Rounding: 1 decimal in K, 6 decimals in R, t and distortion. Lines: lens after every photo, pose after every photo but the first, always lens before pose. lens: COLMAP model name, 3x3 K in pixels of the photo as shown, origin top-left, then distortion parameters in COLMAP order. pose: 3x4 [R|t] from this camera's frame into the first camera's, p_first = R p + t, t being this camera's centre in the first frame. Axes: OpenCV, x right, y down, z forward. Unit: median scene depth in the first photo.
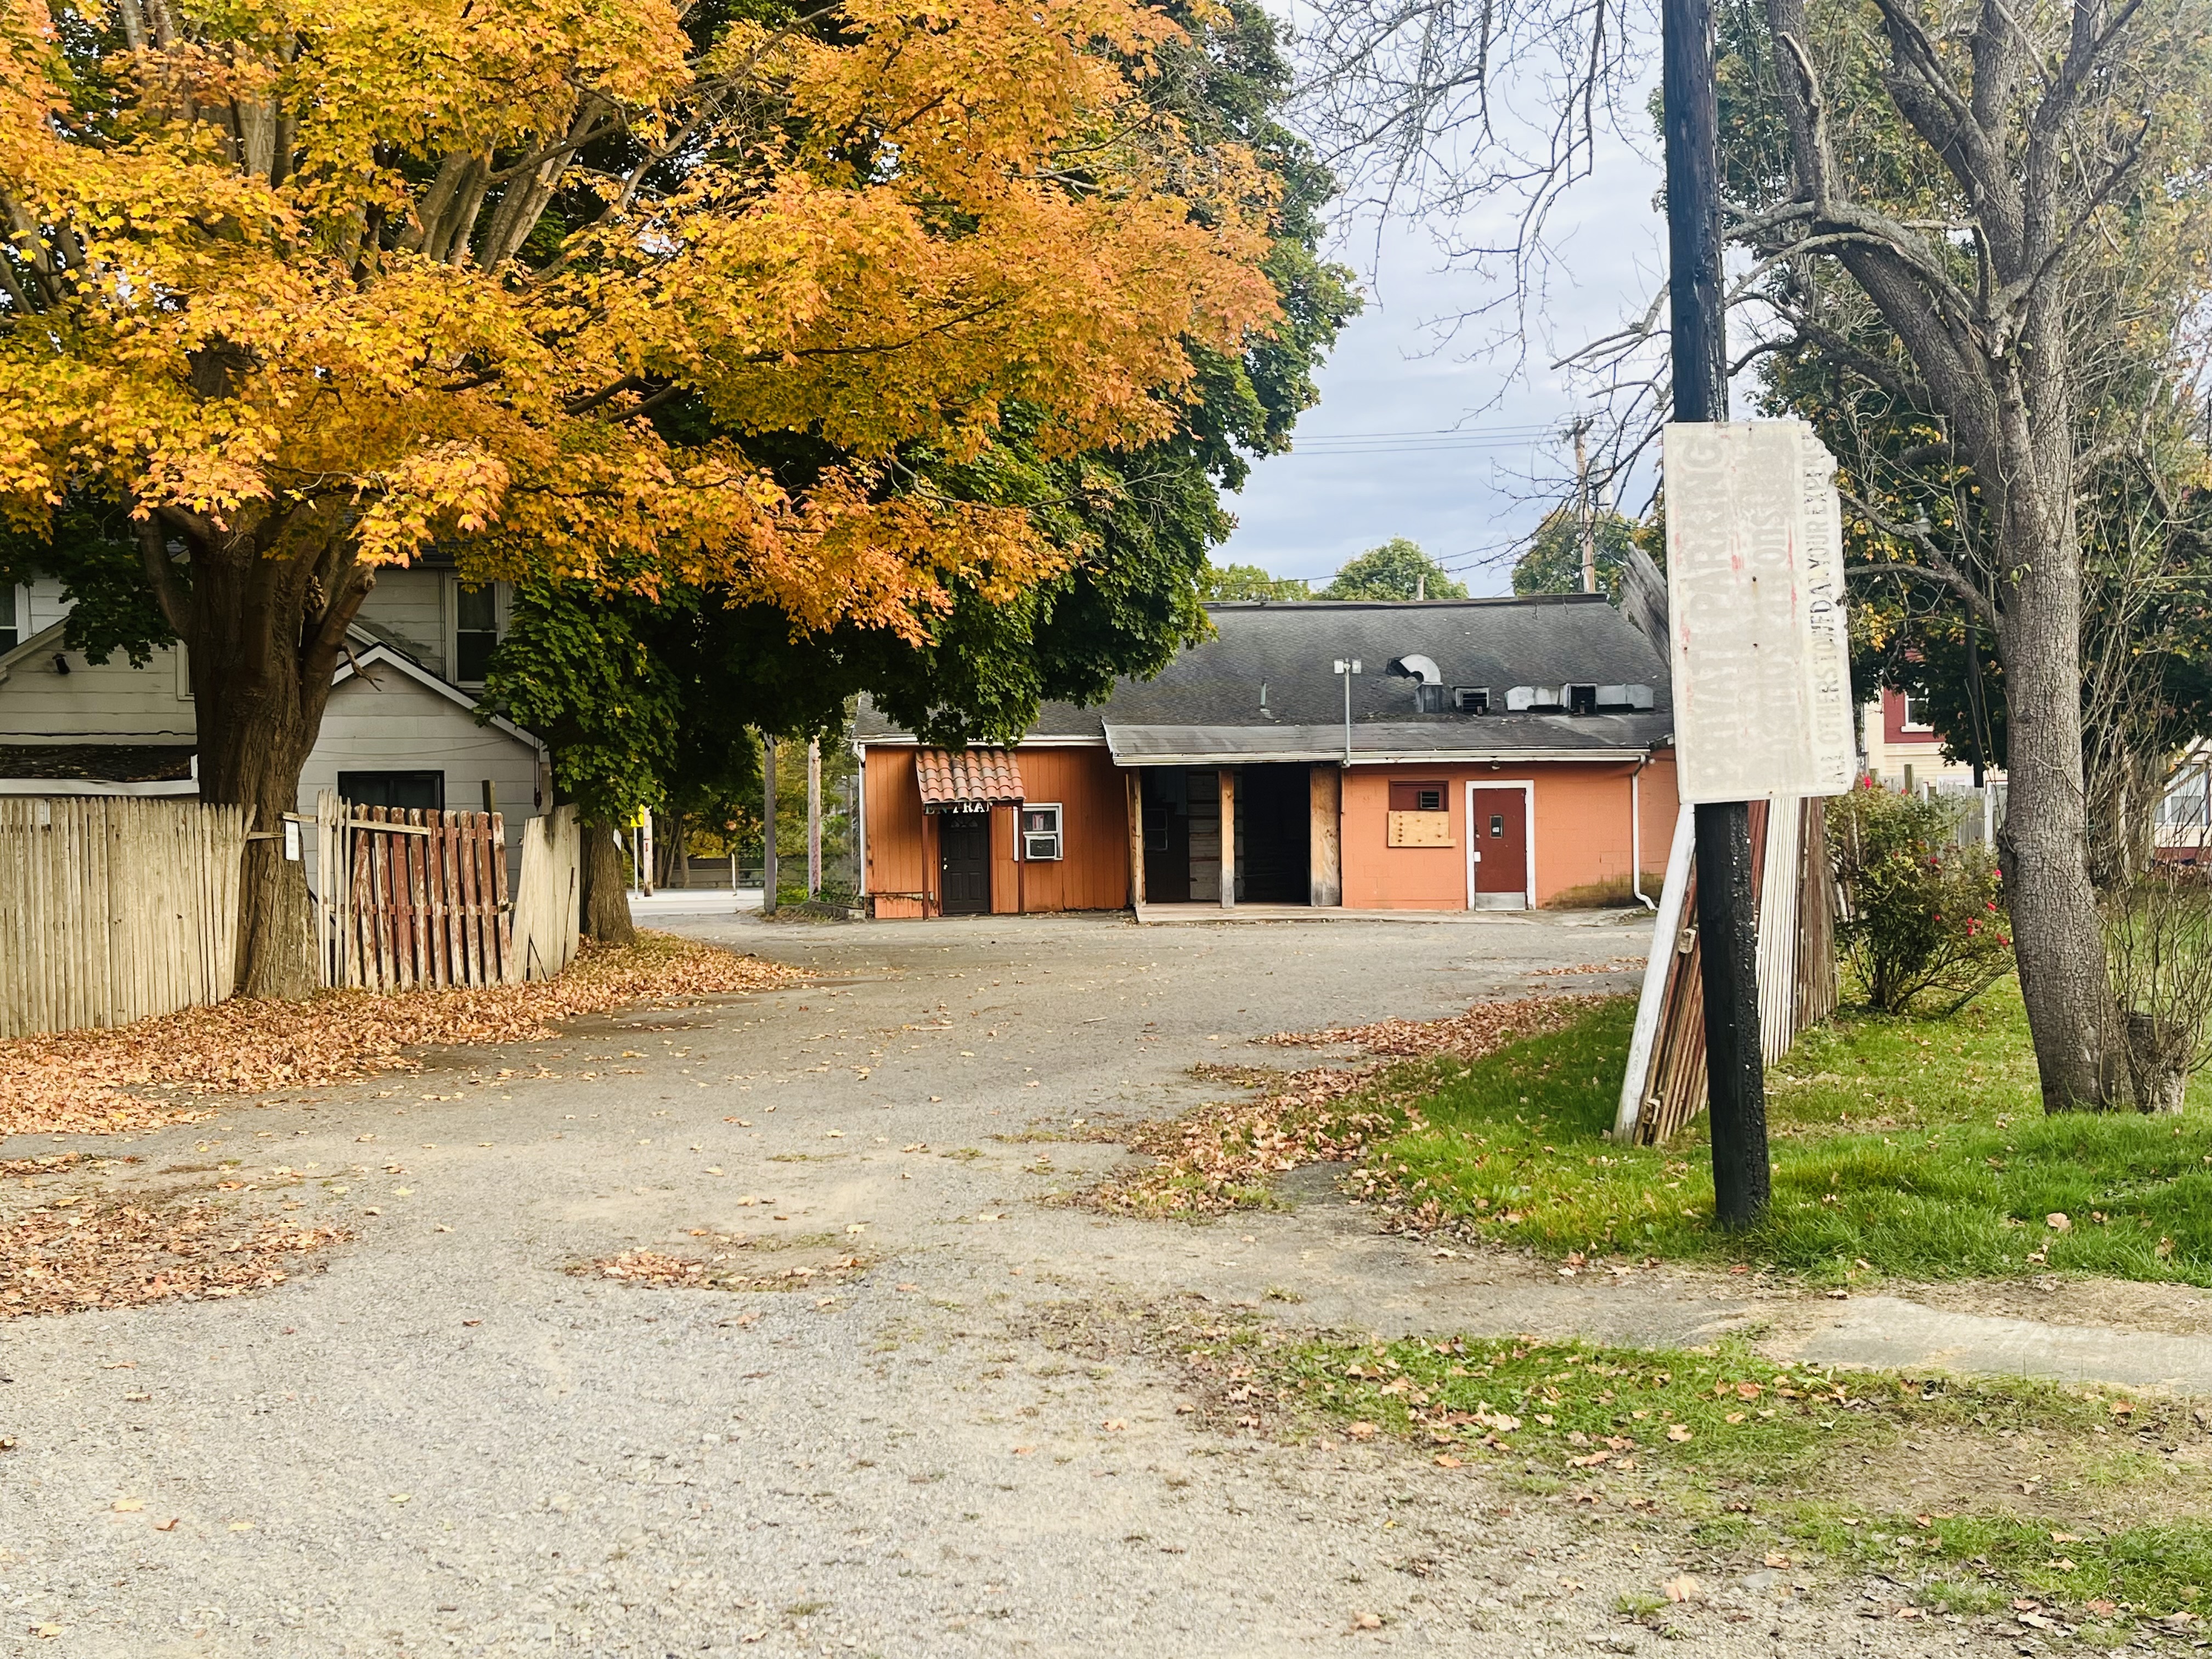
lens RADIAL K [[2292.7, 0, 1095.4], [0, 2292.7, 838.6], [0, 0, 1]] dist [0.096134, 0.000000]
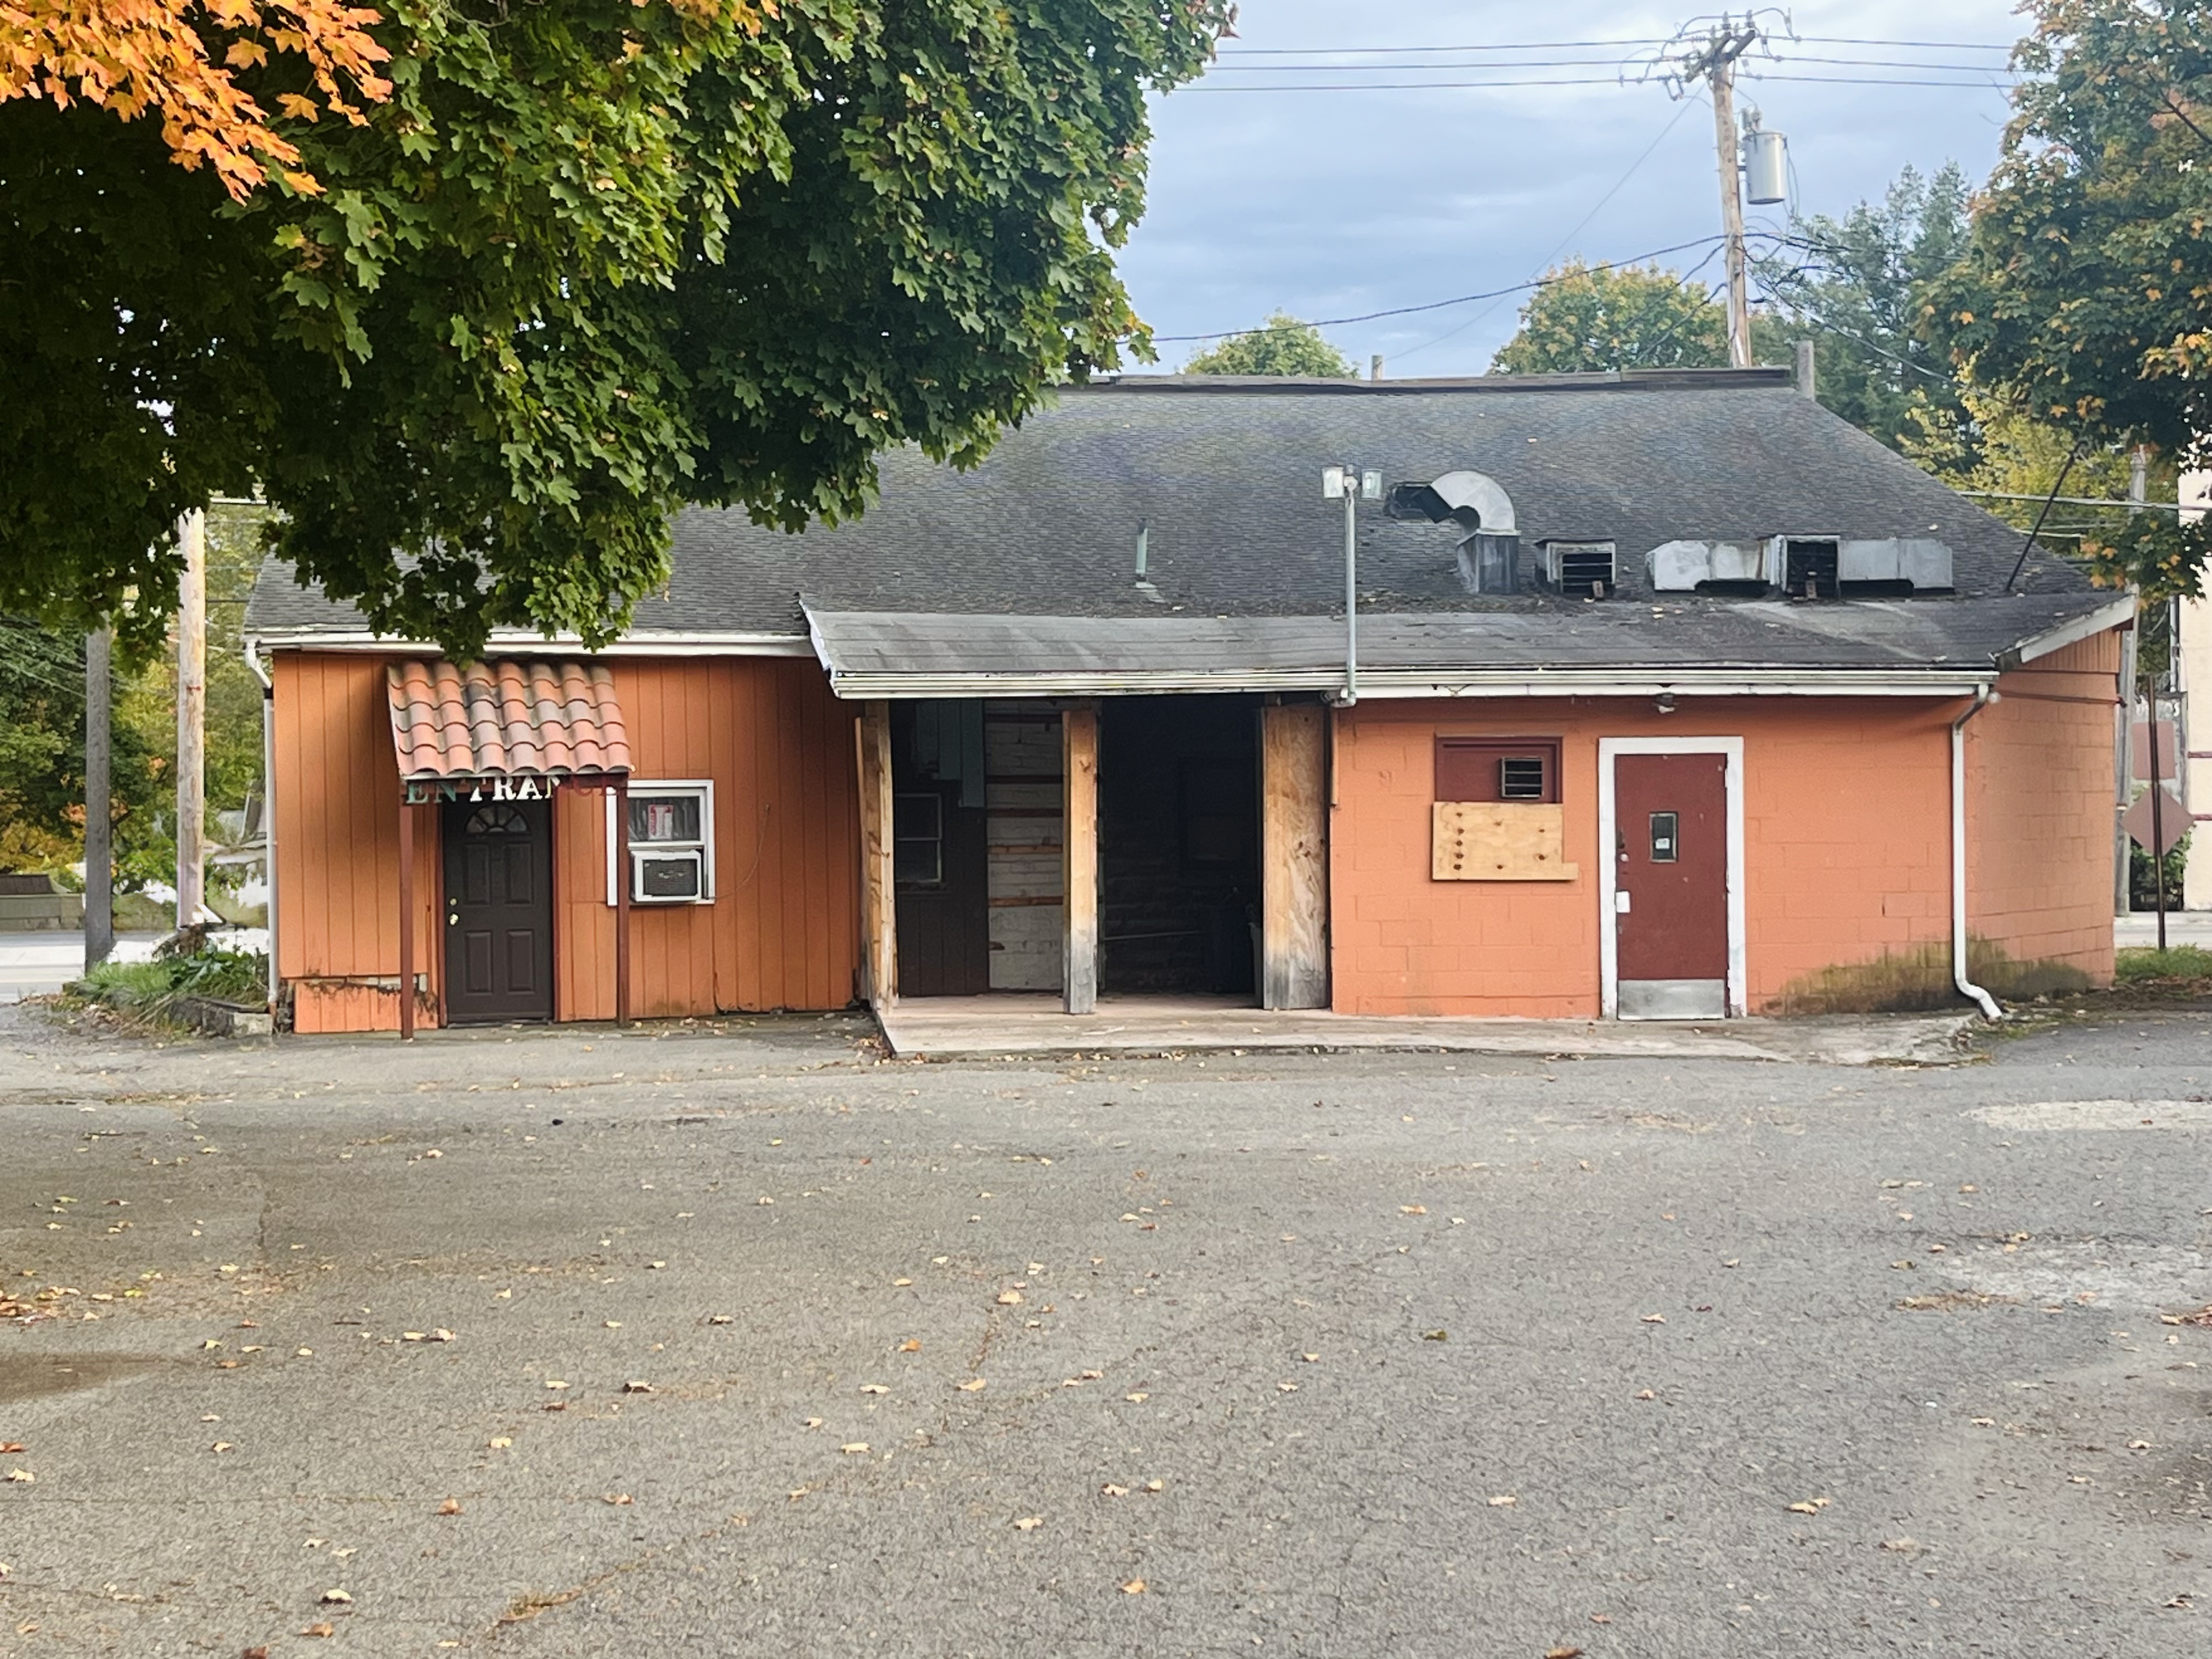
lens RADIAL K [[3776.3, 0, 1126.9], [0, 3776.3, 836.8], [0, 0, 1]] dist [0.129463, 0.000000]
pose [[0.994788, 0.003977, 0.101887, -0.009883], [-0.004051, 0.999992, 0.000515, -0.005103], [-0.101884, -0.000925, 0.994796, 0.252070]]
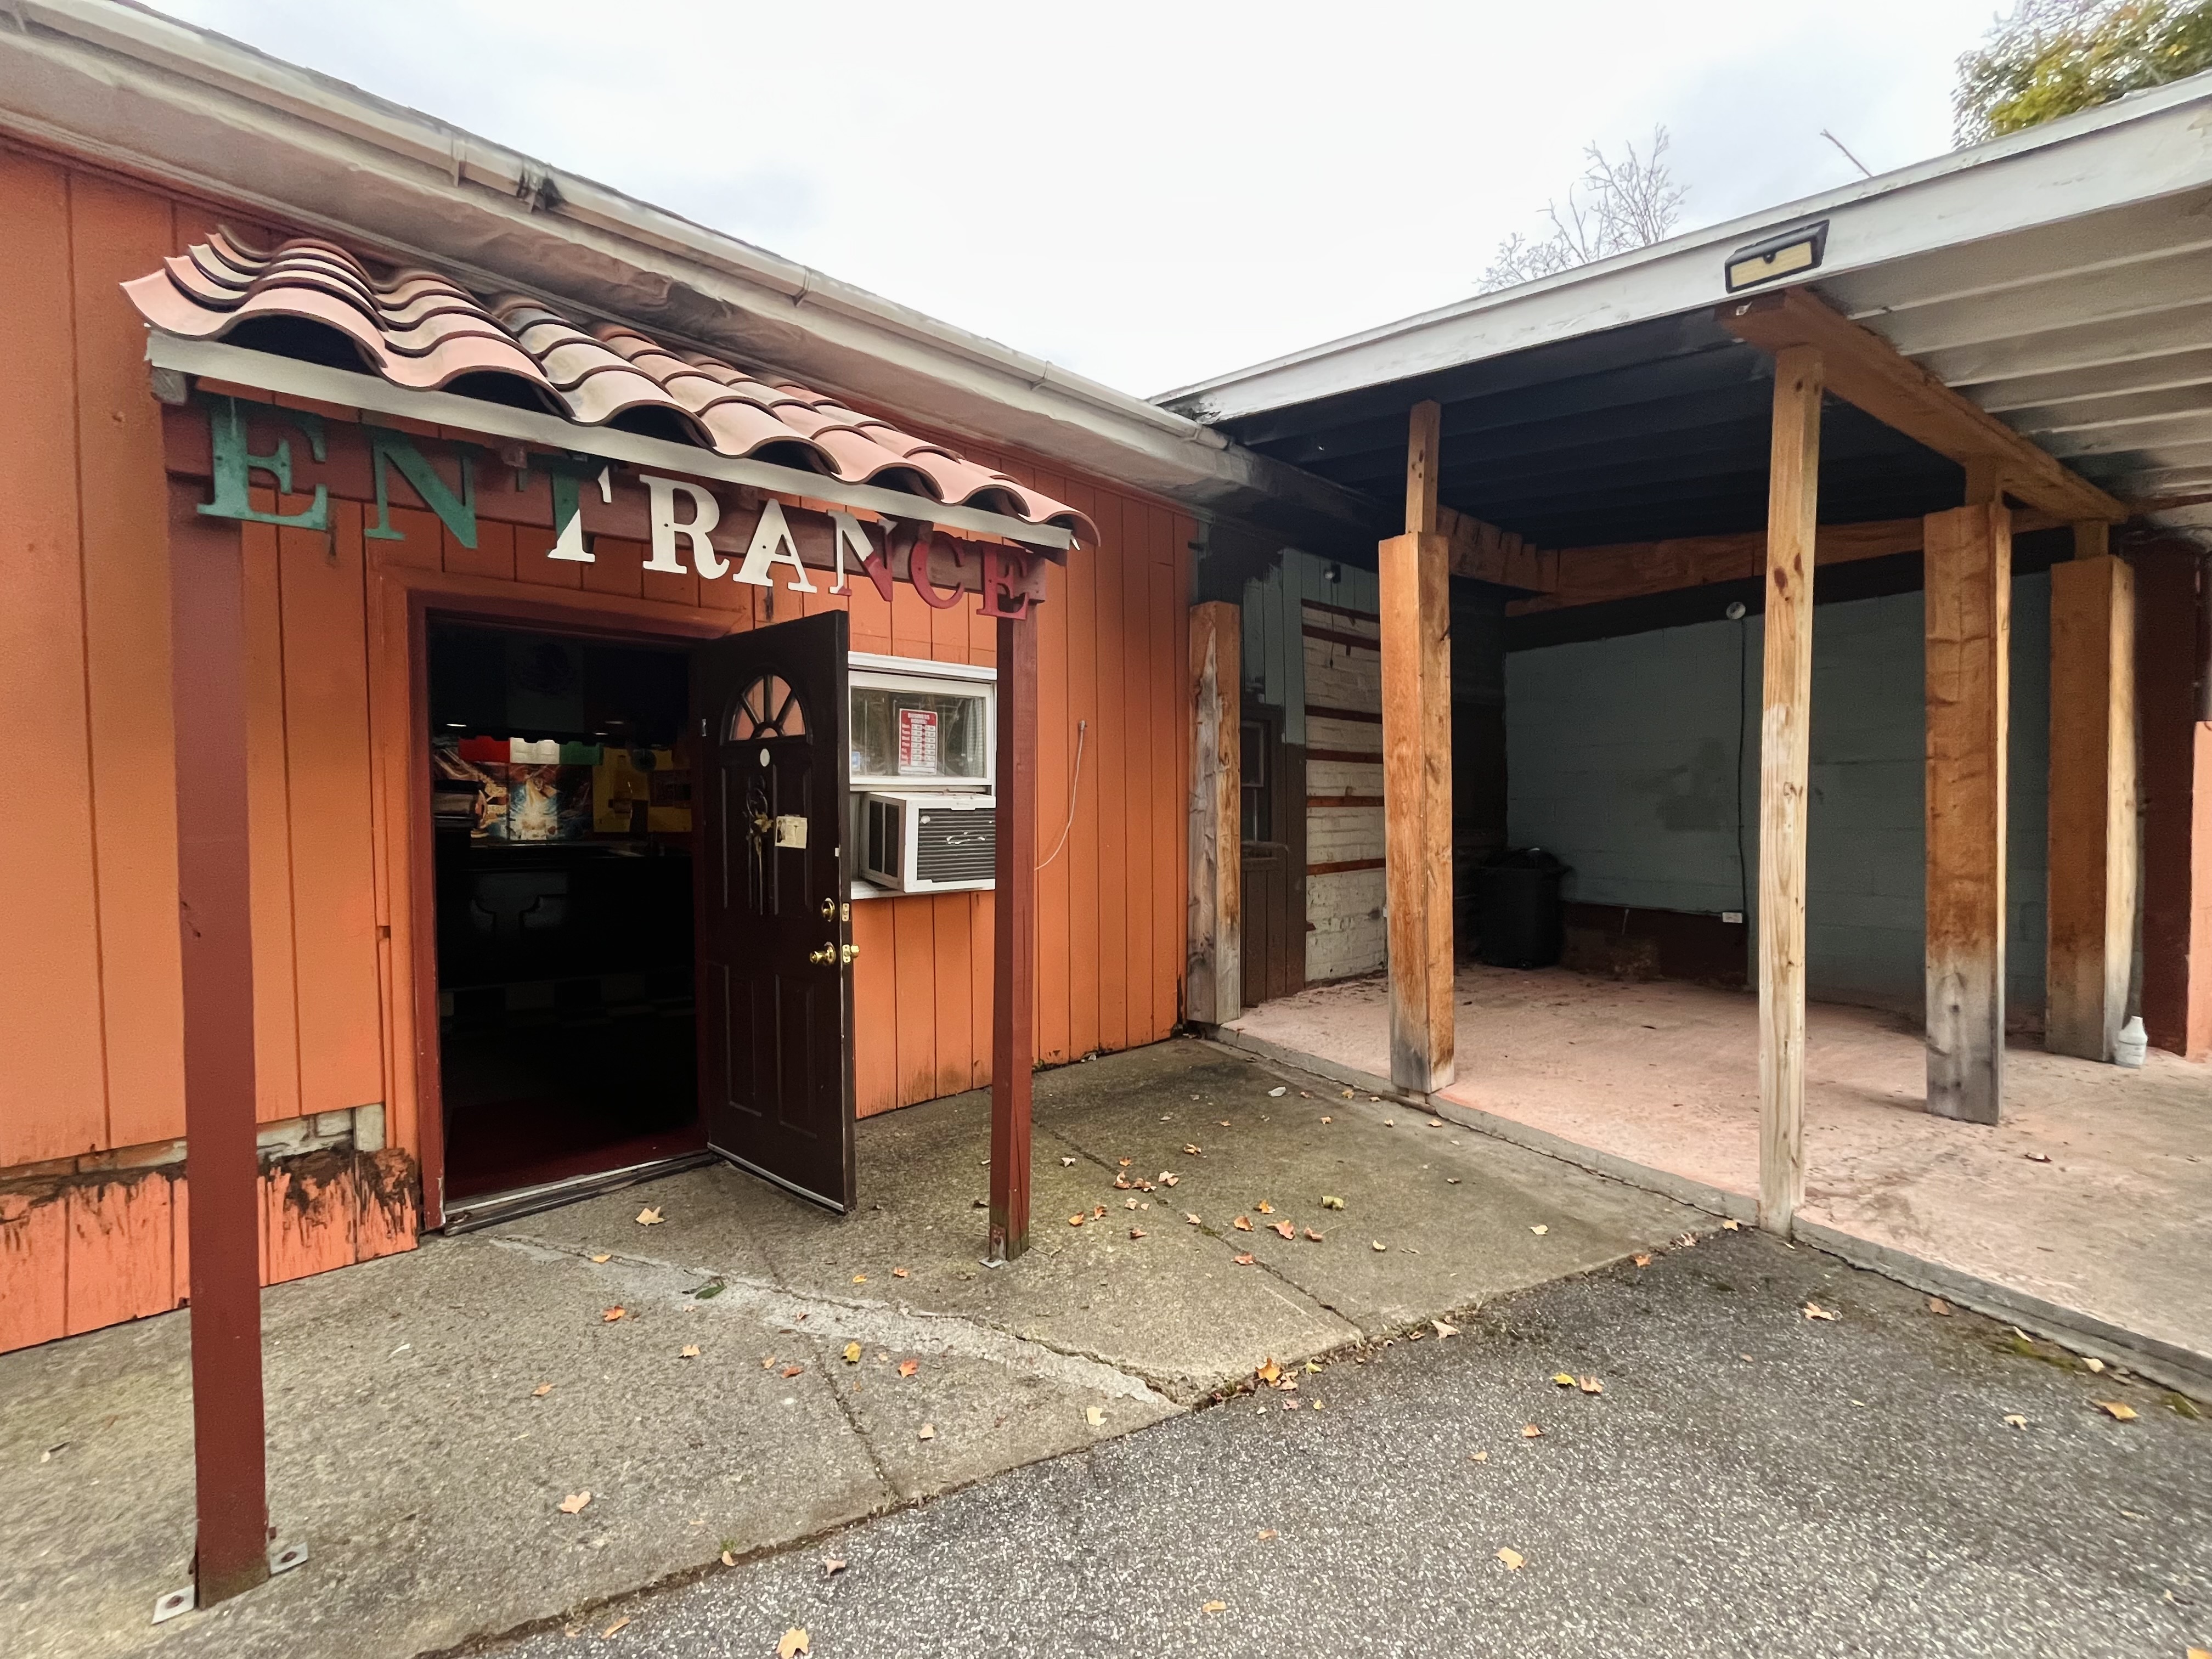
lens RADIAL K [[892.3, 0, 1101.8], [0, 892.3, 833.5], [0, 0, 1]] dist [-0.005153, 0.000198]
pose [[0.849270, -0.002563, 0.527952, -0.062934], [-0.005033, 0.999903, 0.012951, 0.001829], [-0.527934, -0.013656, 0.849176, 0.963365]]
